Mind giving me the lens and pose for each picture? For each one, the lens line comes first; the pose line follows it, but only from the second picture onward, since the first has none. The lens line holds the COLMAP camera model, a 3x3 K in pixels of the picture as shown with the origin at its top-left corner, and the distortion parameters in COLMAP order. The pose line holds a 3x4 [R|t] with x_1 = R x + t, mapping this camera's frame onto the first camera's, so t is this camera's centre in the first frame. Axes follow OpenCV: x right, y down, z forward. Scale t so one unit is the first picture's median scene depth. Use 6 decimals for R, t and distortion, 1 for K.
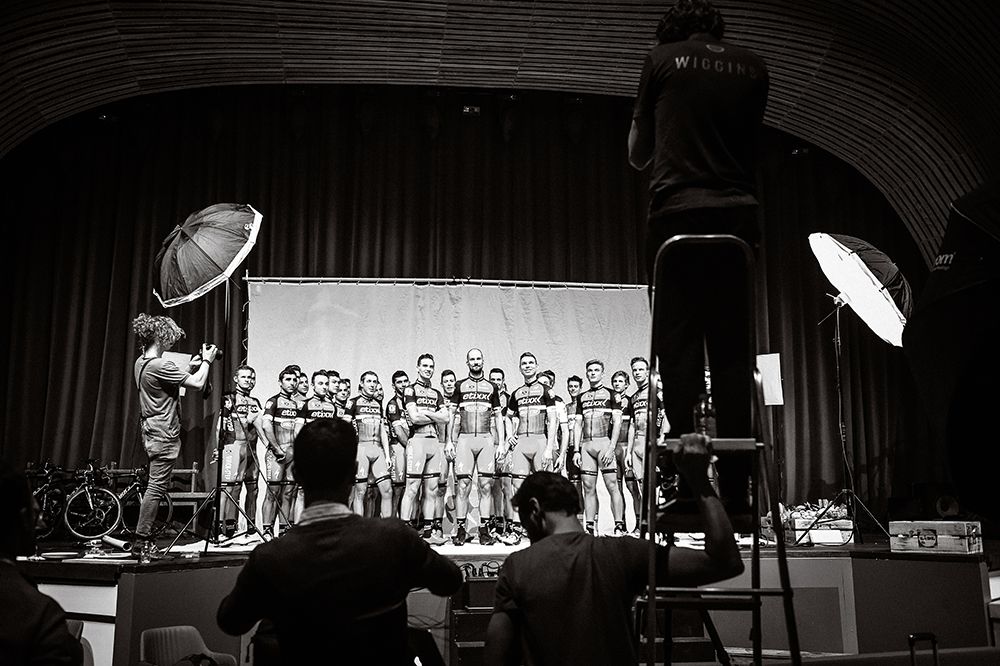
lens RADIAL K [[1002.2, 0, 500.5], [0, 1002.2, 332.1], [0, 0, 1]] dist [0.010721, 0.000000]
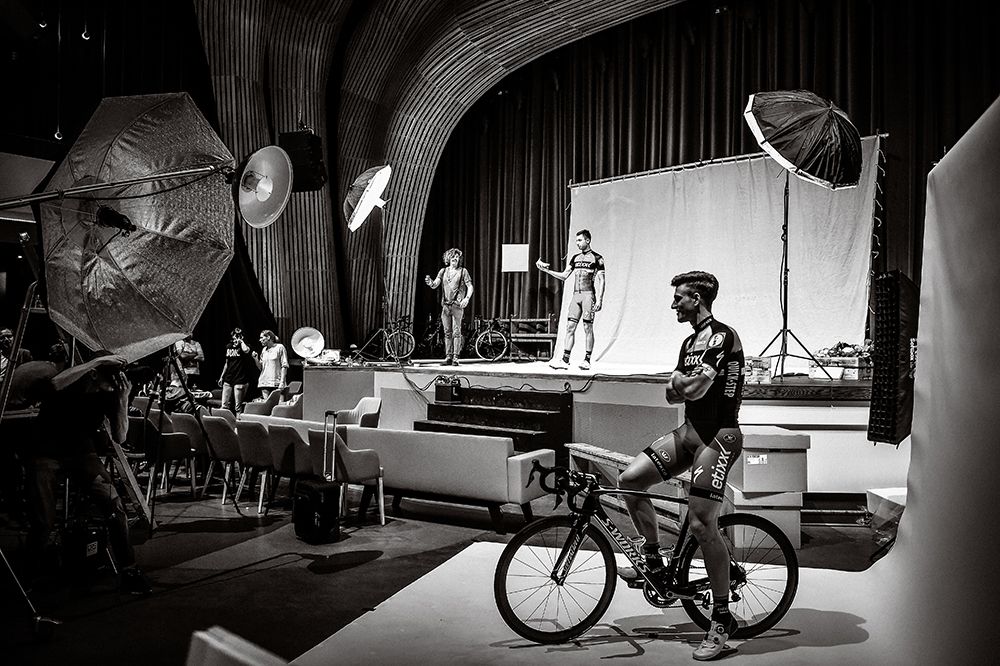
lens RADIAL K [[889.8, 0, 500.1], [0, 889.8, 330.9], [0, 0, 1]] dist [-0.011073, -0.001847]
pose [[0.573533, 0.005676, -0.819163, 0.726776], [0.114863, 0.989540, 0.087277, 0.029027], [0.811090, -0.144148, 0.566882, 0.172386]]
